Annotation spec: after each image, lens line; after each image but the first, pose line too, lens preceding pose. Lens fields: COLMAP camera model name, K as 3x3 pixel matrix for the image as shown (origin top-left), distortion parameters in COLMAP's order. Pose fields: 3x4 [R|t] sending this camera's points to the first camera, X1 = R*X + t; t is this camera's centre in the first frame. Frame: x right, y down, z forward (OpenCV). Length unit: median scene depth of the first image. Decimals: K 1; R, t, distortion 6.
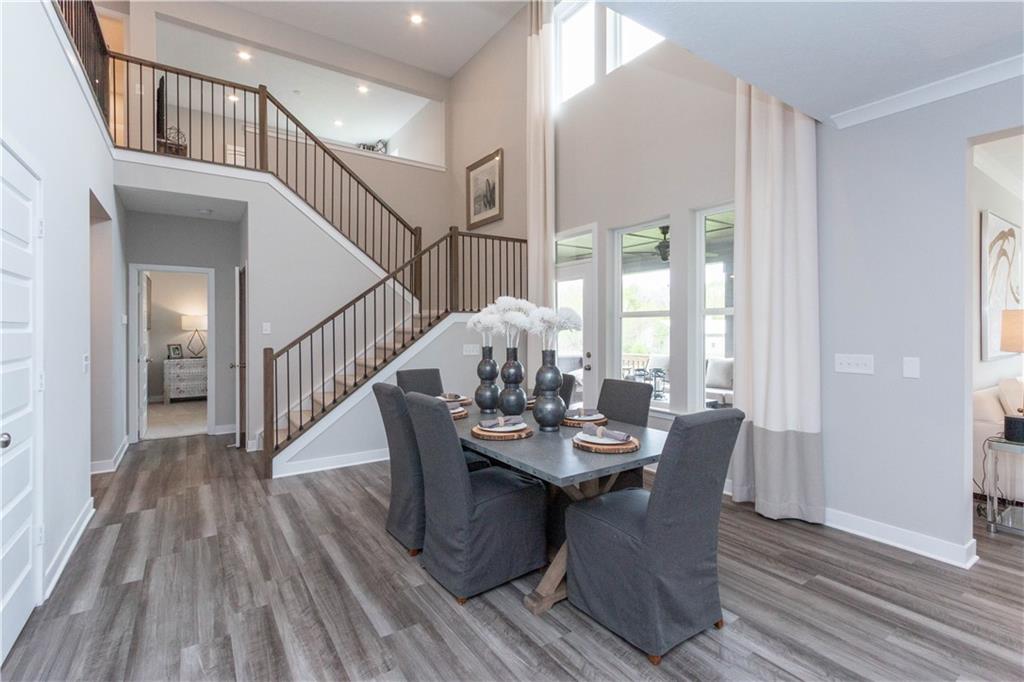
lens RADIAL K [[473.3, 0, 519.2], [0, 473.3, 332.2], [0, 0, 1]] dist [0.008229, -0.001507]
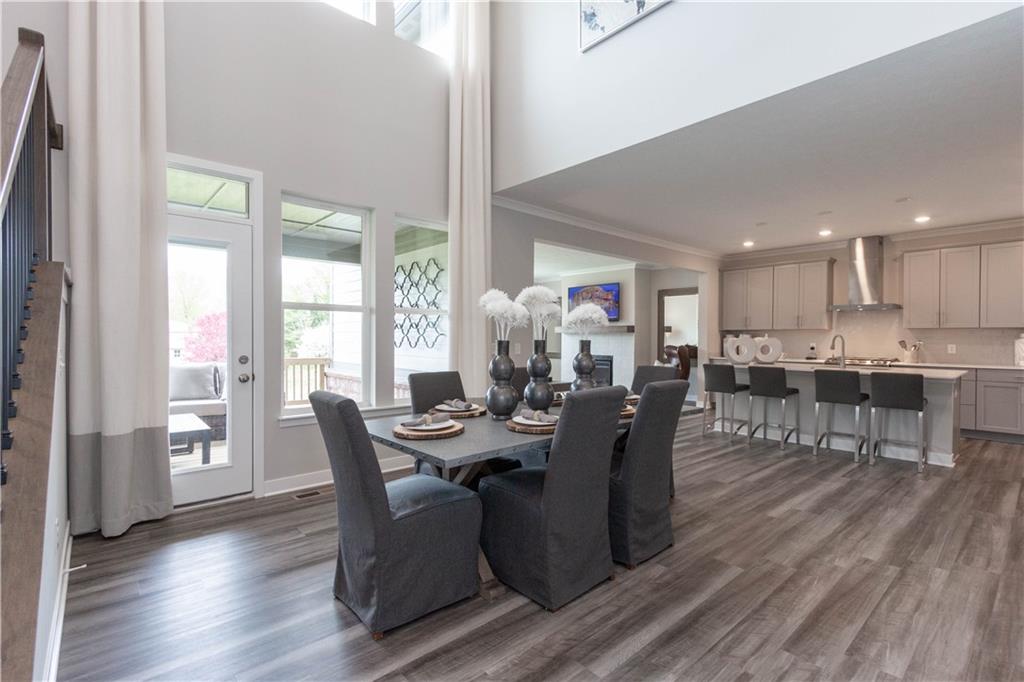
lens RADIAL K [[473.3, 0, 503.0], [0, 473.3, 347.4], [0, 0, 1]] dist [0.008229, -0.001507]
pose [[-0.107518, -0.019837, 0.994005, -1.293551], [-0.000228, 0.999801, 0.019928, 0.038471], [-0.994203, 0.001916, -0.107501, 1.582514]]
